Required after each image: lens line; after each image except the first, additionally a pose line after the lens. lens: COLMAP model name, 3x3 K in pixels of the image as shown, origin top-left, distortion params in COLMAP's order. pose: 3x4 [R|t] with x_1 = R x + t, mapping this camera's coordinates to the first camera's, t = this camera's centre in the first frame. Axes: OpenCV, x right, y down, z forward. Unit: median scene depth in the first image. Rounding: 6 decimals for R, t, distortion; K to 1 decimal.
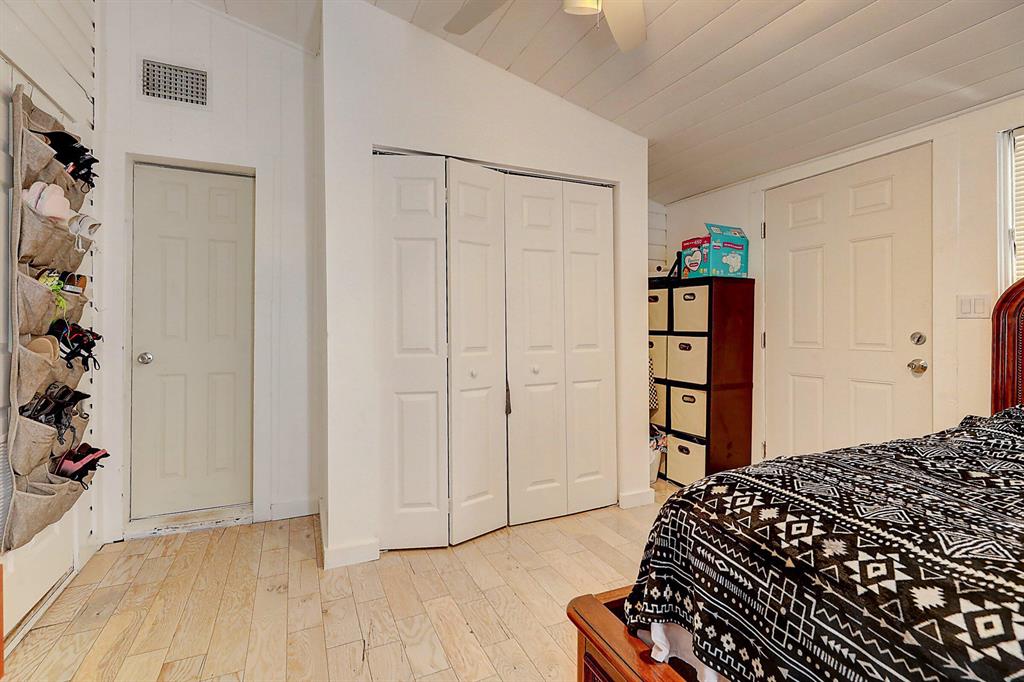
lens RADIAL K [[477.8, 0, 511.8], [0, 477.8, 337.0], [0, 0, 1]] dist [0.001222, 0.001315]
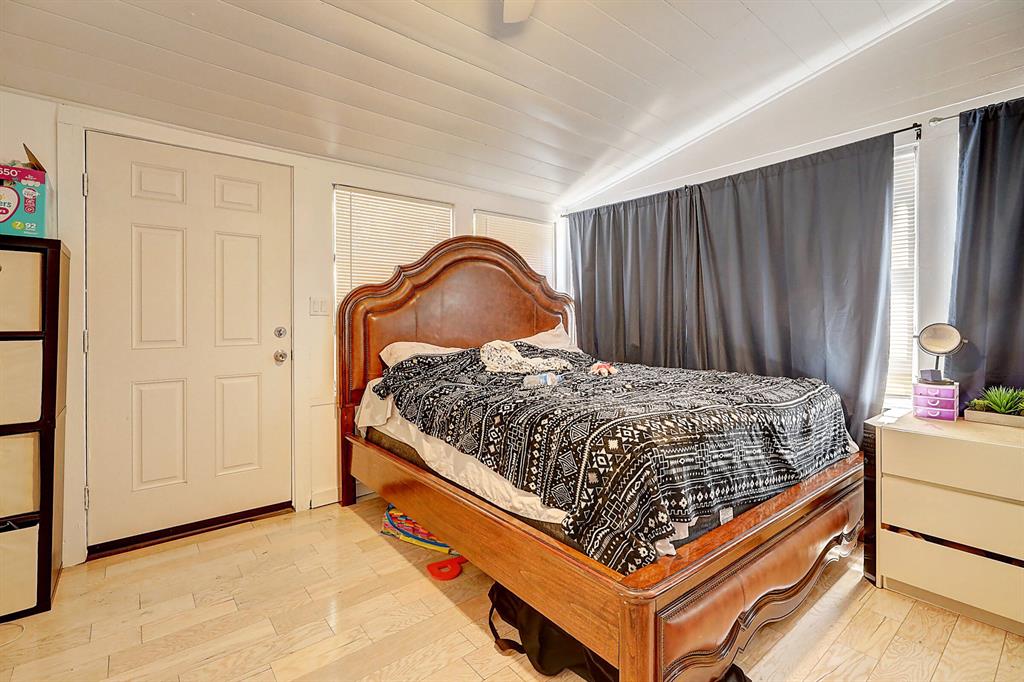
lens RADIAL K [[477.8, 0, 503.8], [0, 477.8, 317.0], [0, 0, 1]] dist [0.001222, 0.001315]
pose [[-0.238716, 0.010574, 0.971032, -0.393332], [0.024126, 0.999697, -0.004955, -0.014054], [-0.970790, 0.022245, -0.238899, 0.751587]]
